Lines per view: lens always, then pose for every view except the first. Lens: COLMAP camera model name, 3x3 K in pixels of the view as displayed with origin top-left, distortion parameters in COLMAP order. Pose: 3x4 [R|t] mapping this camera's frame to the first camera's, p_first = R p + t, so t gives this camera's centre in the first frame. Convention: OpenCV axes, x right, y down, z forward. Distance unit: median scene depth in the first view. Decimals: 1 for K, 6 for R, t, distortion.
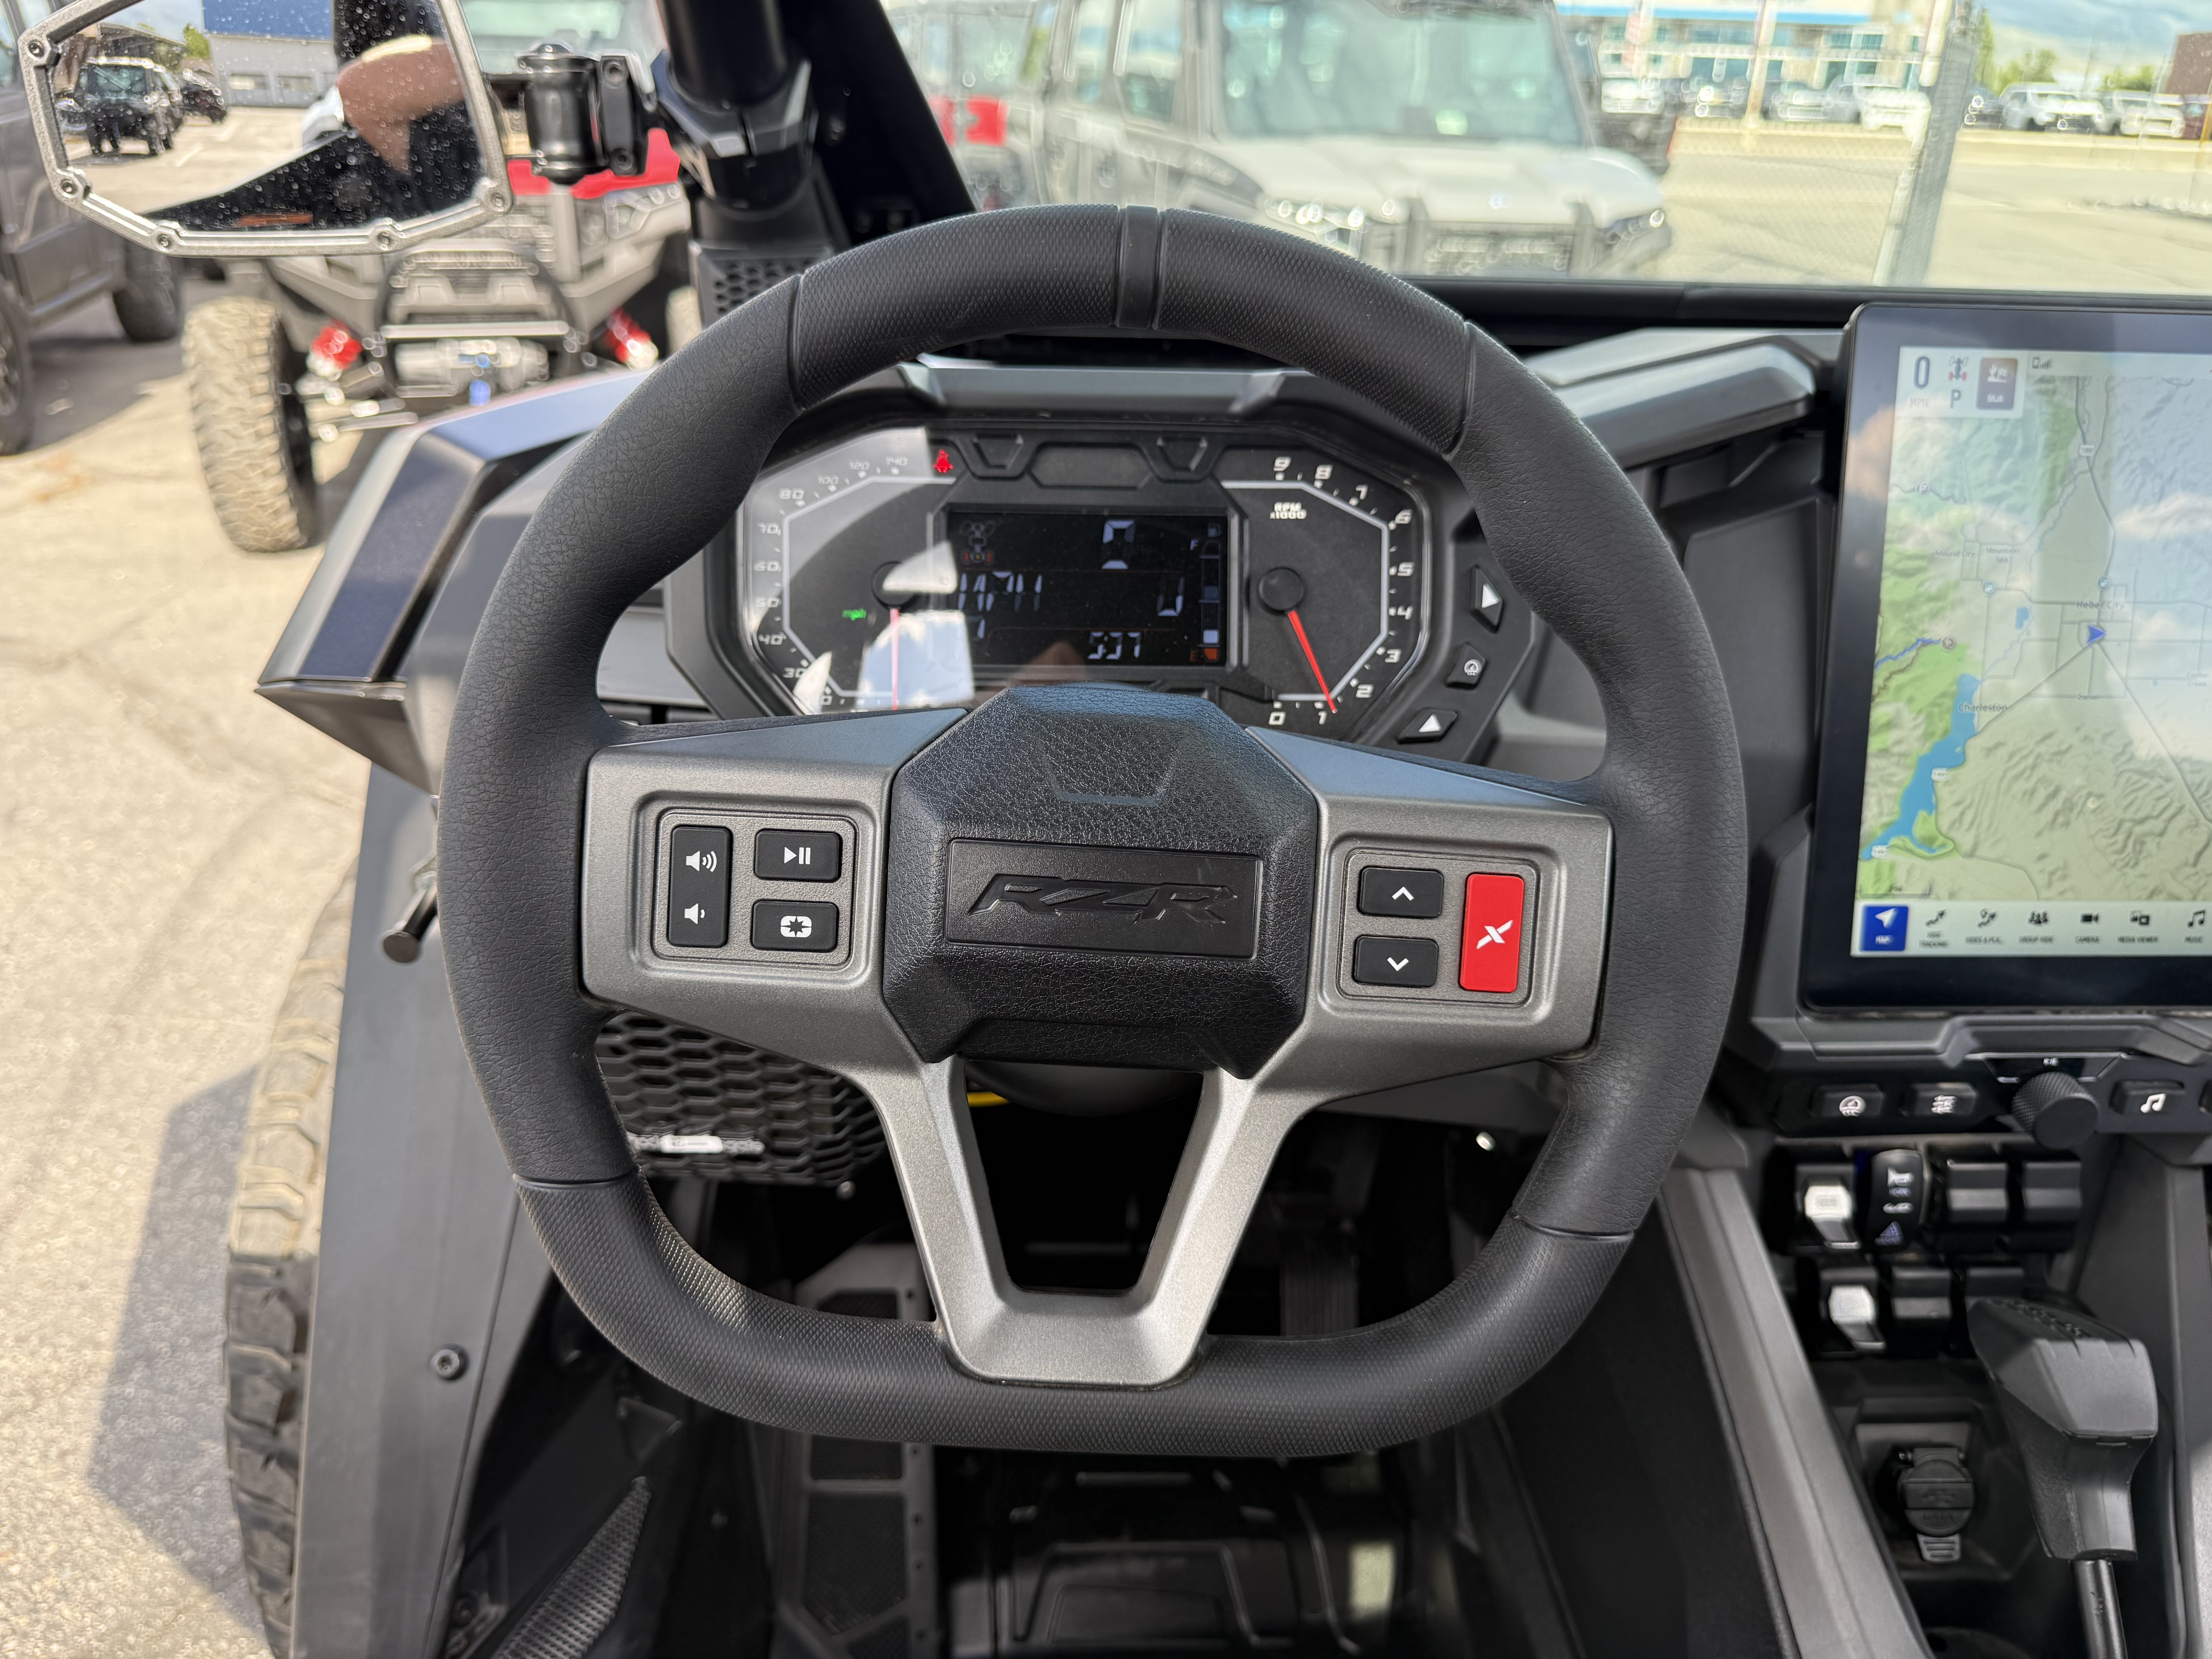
lens RADIAL K [[1593.4, 0, 1112.6], [0, 1593.4, 801.0], [0, 0, 1]] dist [0.023496, -0.027991]
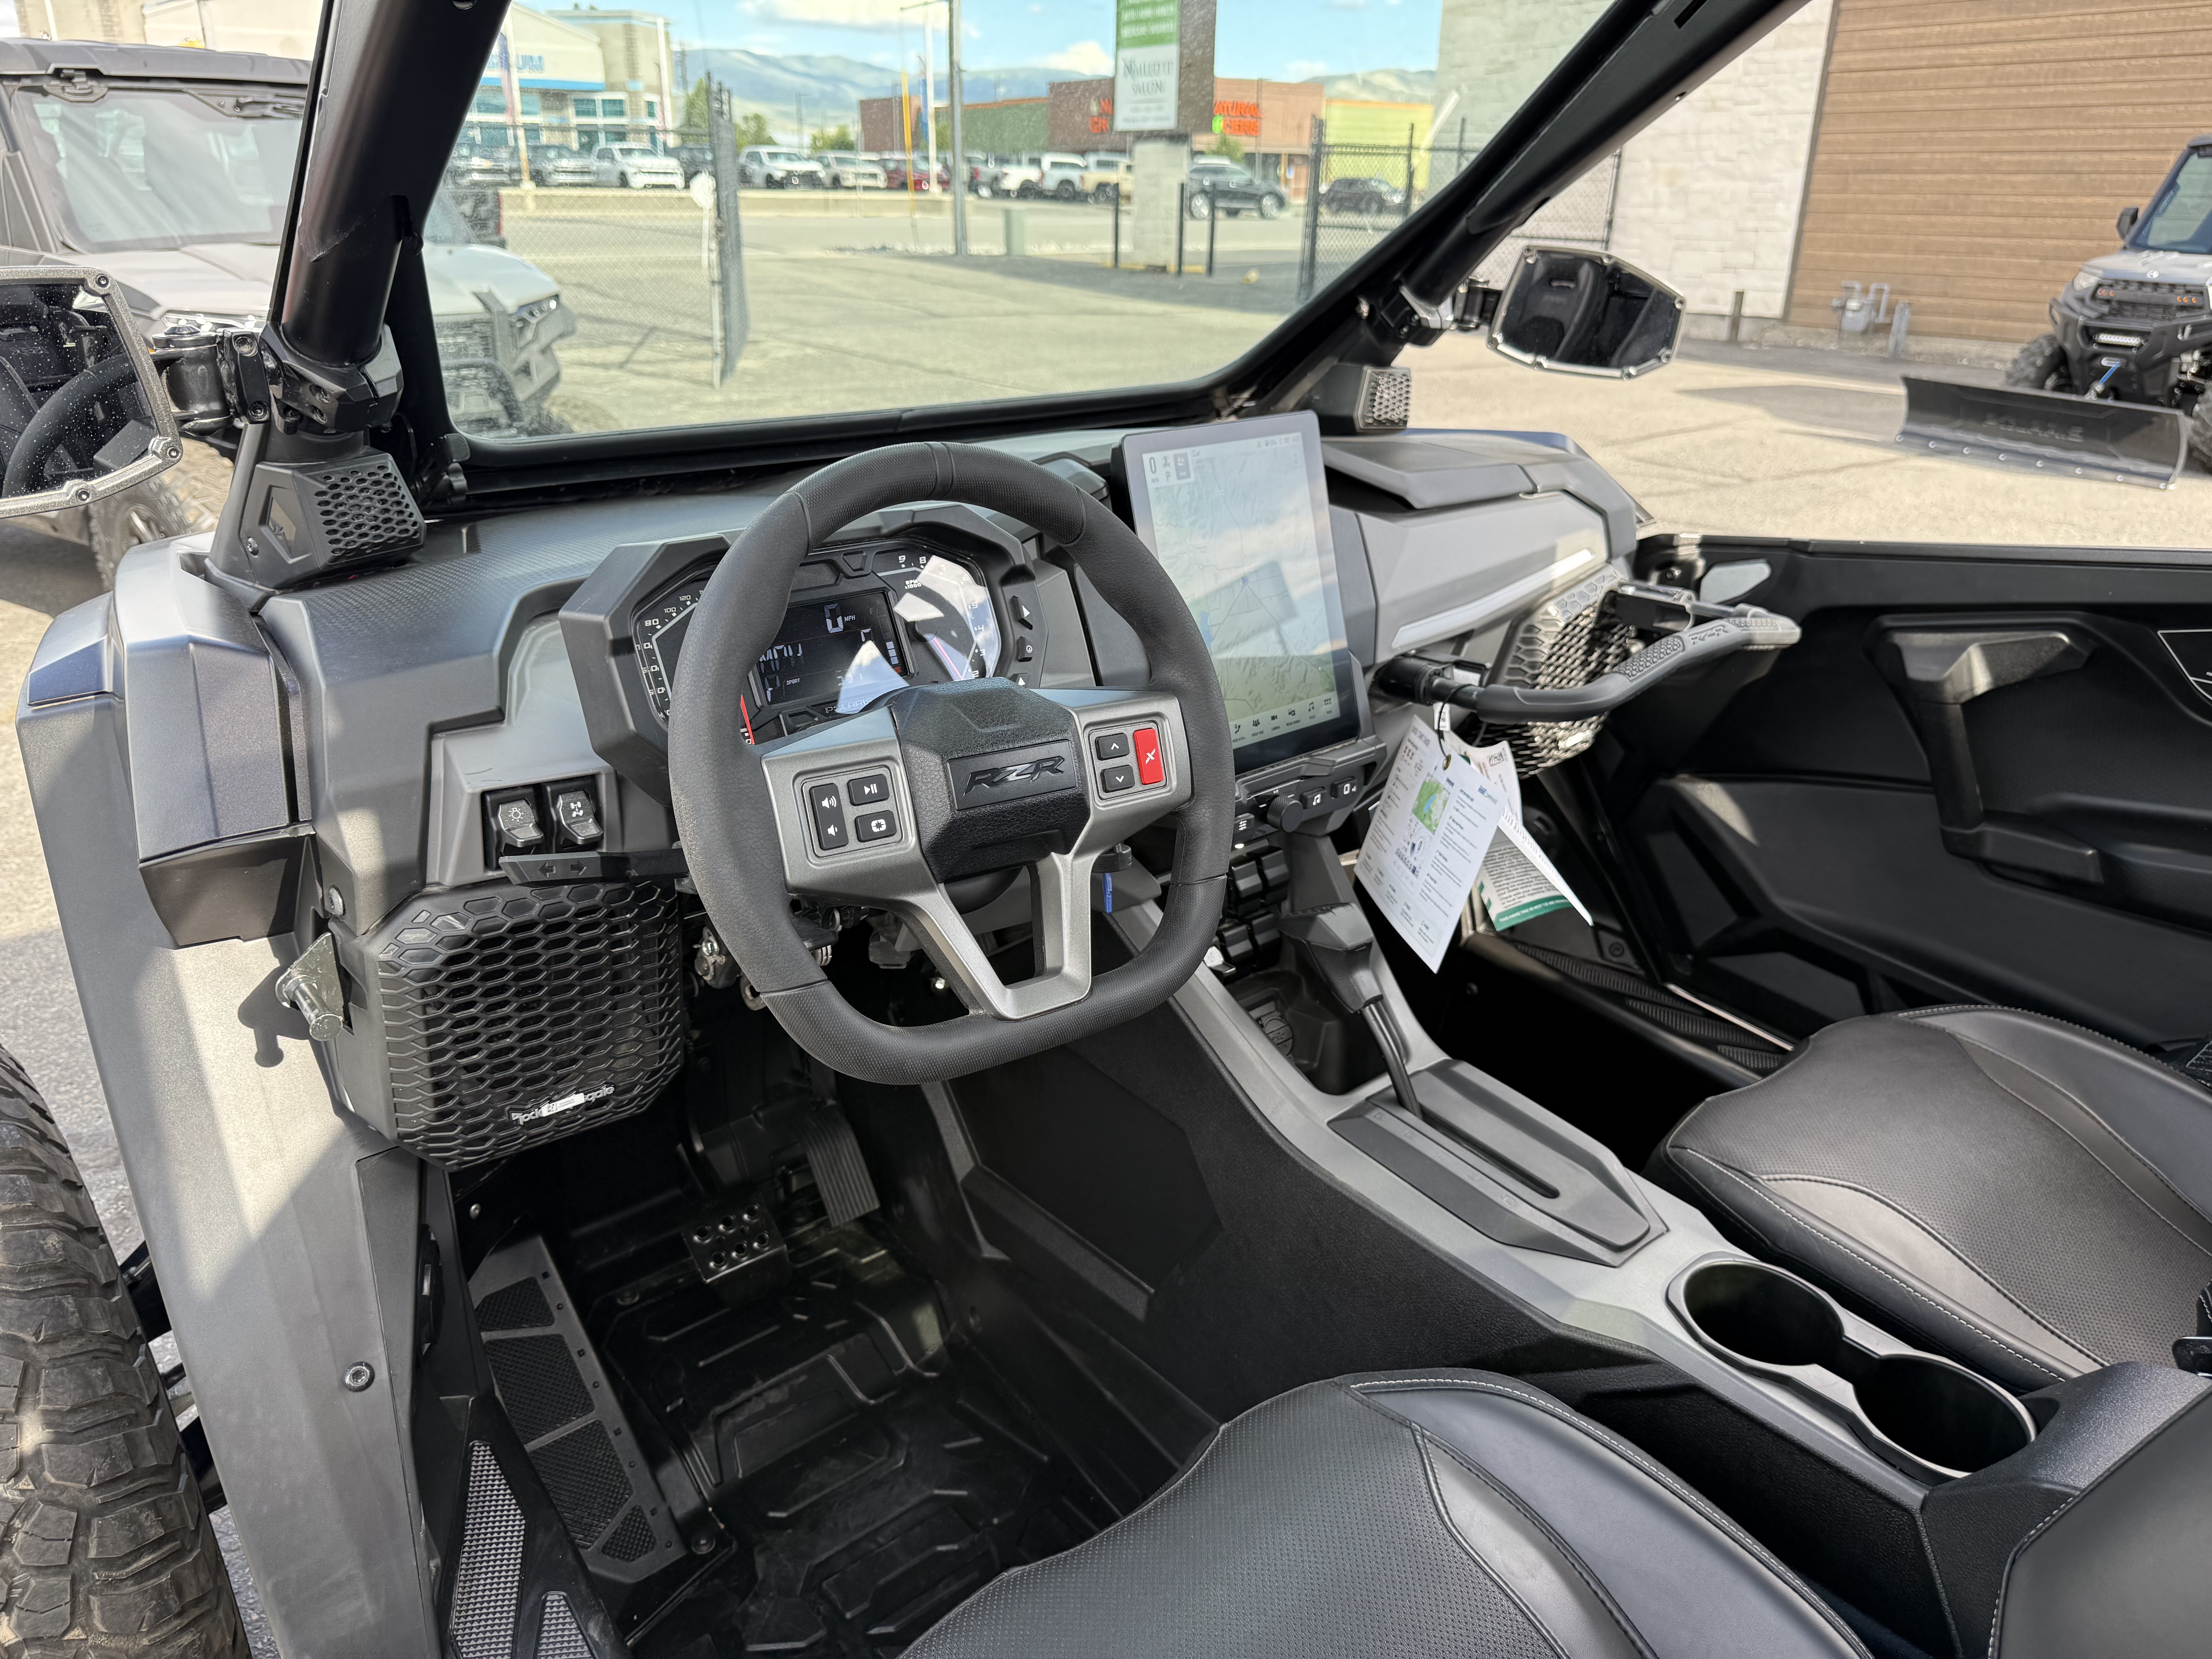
lens RADIAL K [[1593.4, 0, 1101.2], [0, 1593.4, 815.3], [0, 0, 1]] dist [0.023496, -0.027991]
pose [[0.777079, -0.250034, 0.577608, -0.052404], [0.263674, 0.962619, 0.061966, 0.000701], [-0.571510, 0.104148, 0.813959, -0.034826]]
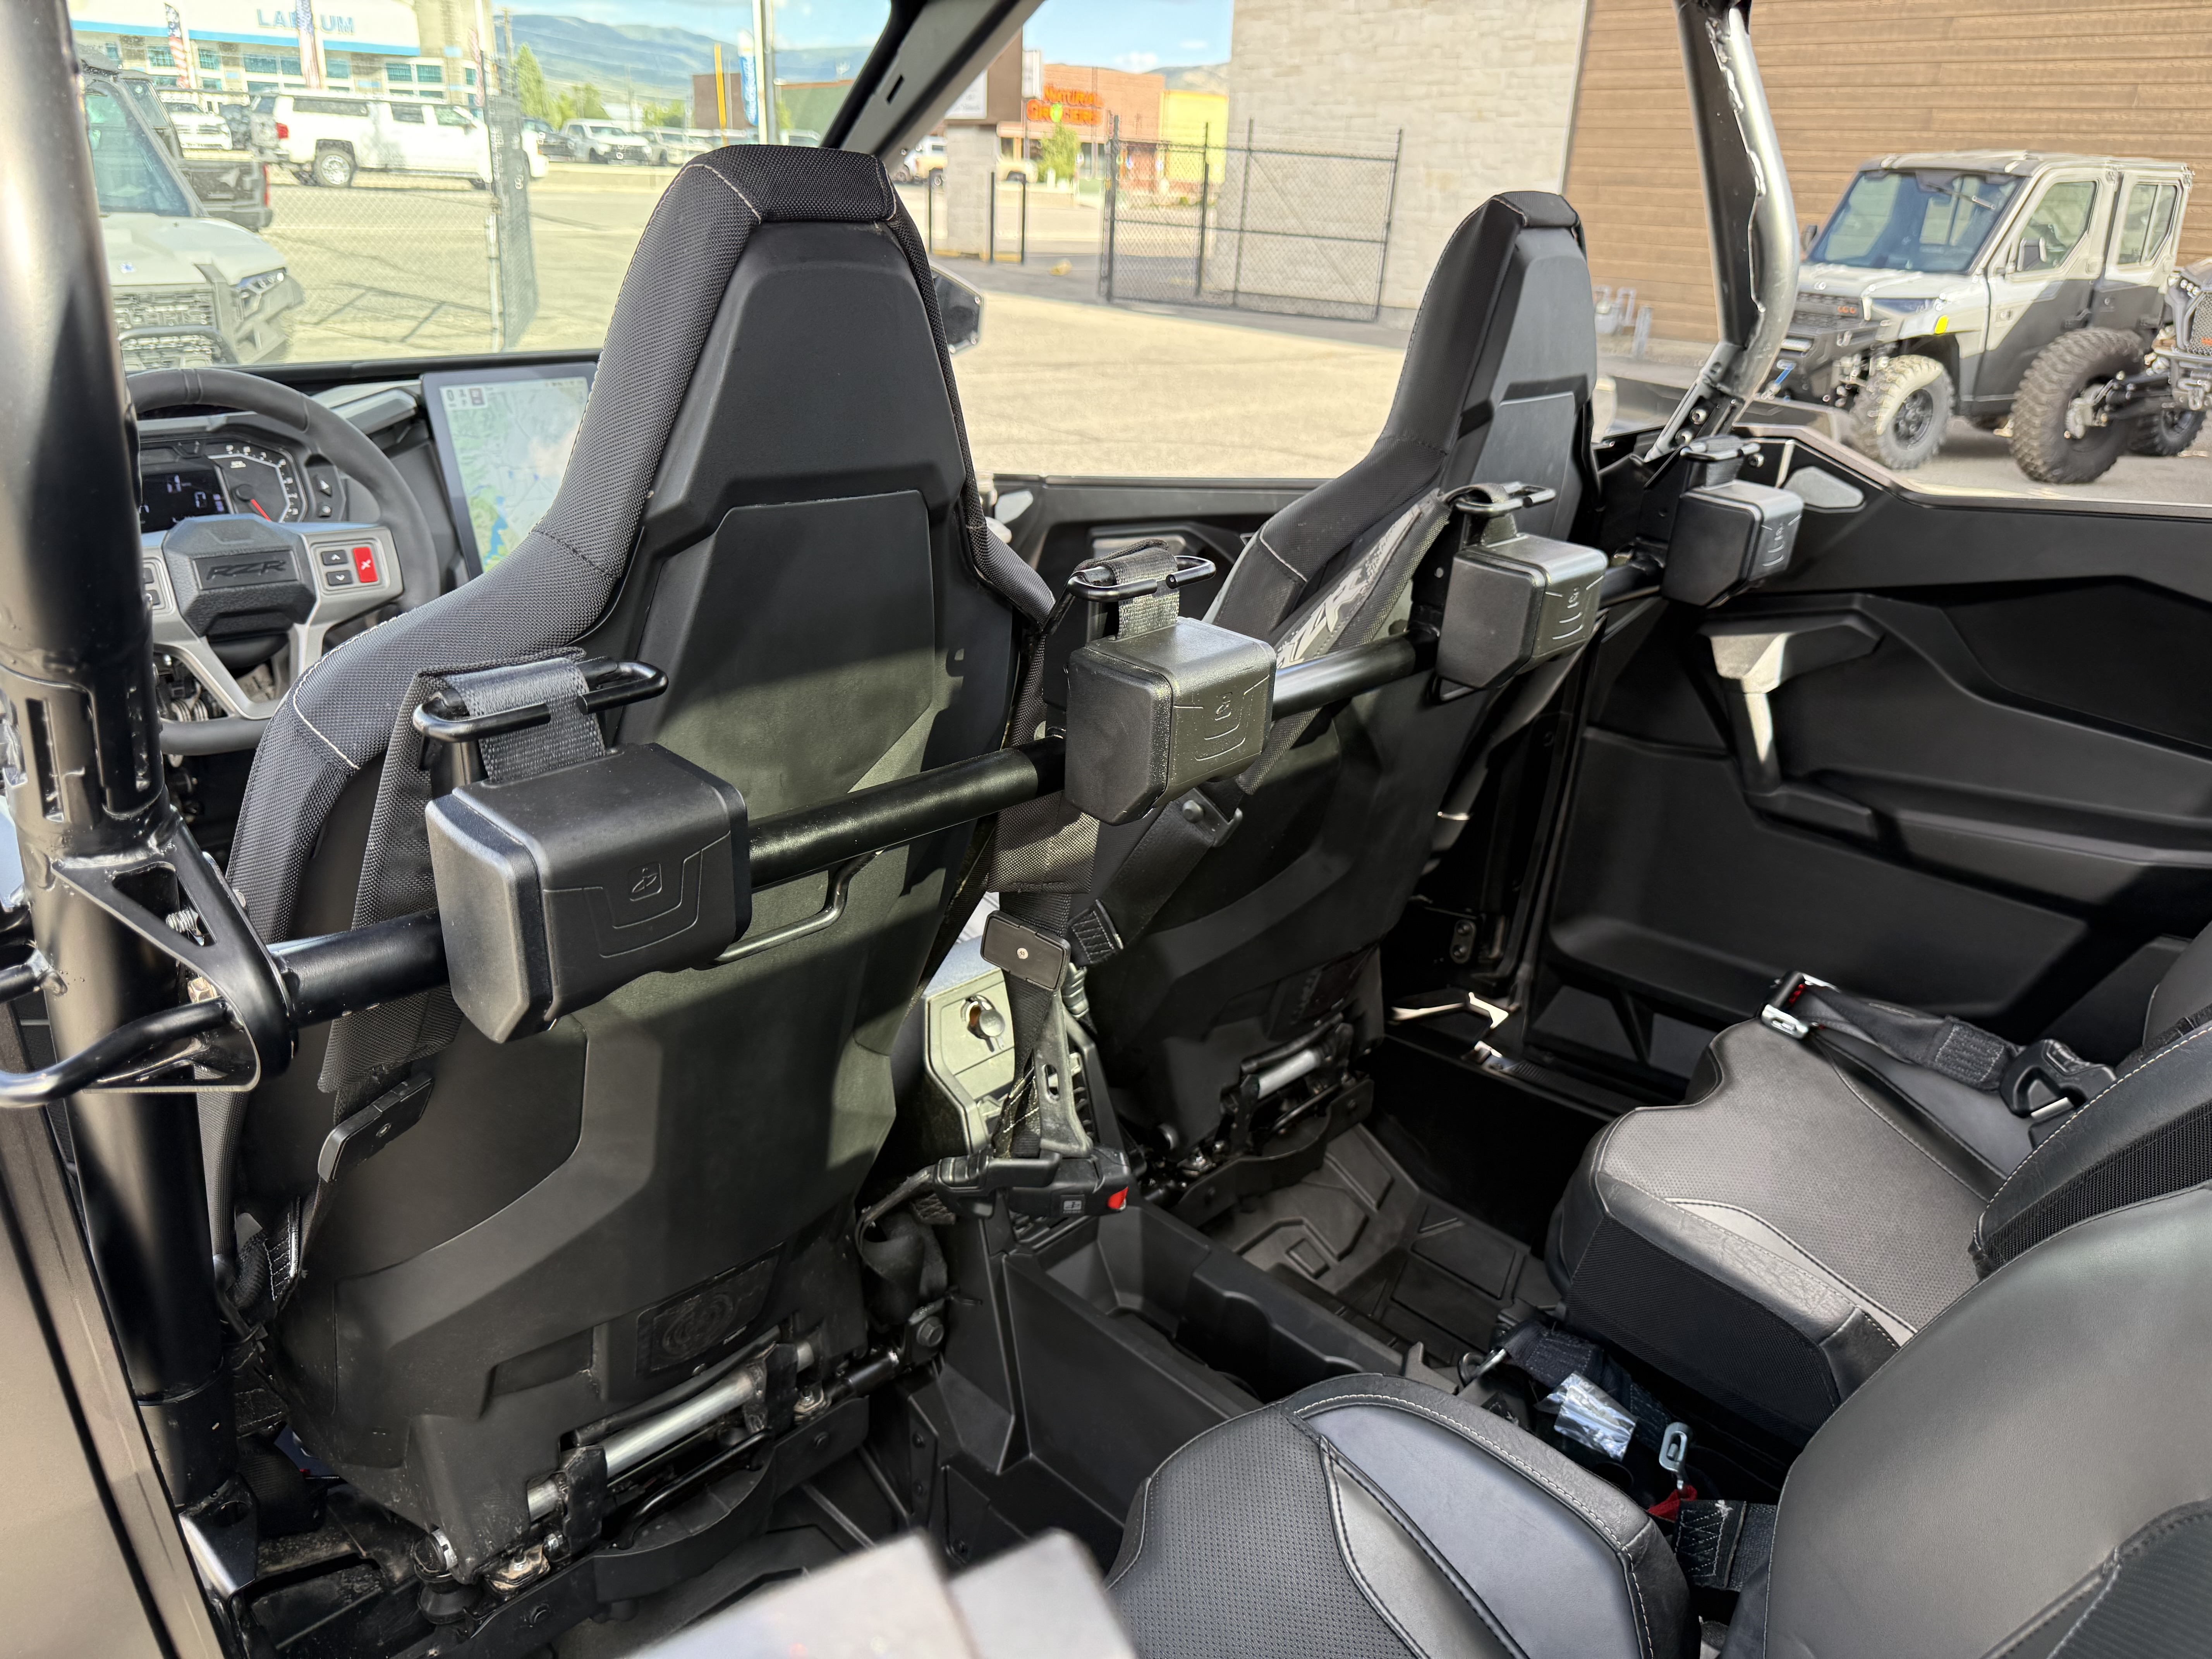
lens RADIAL K [[1593.4, 0, 1111.2], [0, 1593.4, 829.2], [0, 0, 1]] dist [0.023496, -0.027991]
pose [[0.715880, -0.264562, 0.646160, -0.049064], [0.263025, 0.959443, 0.101426, 0.034576], [-0.646787, 0.097348, 0.756432, -0.128803]]
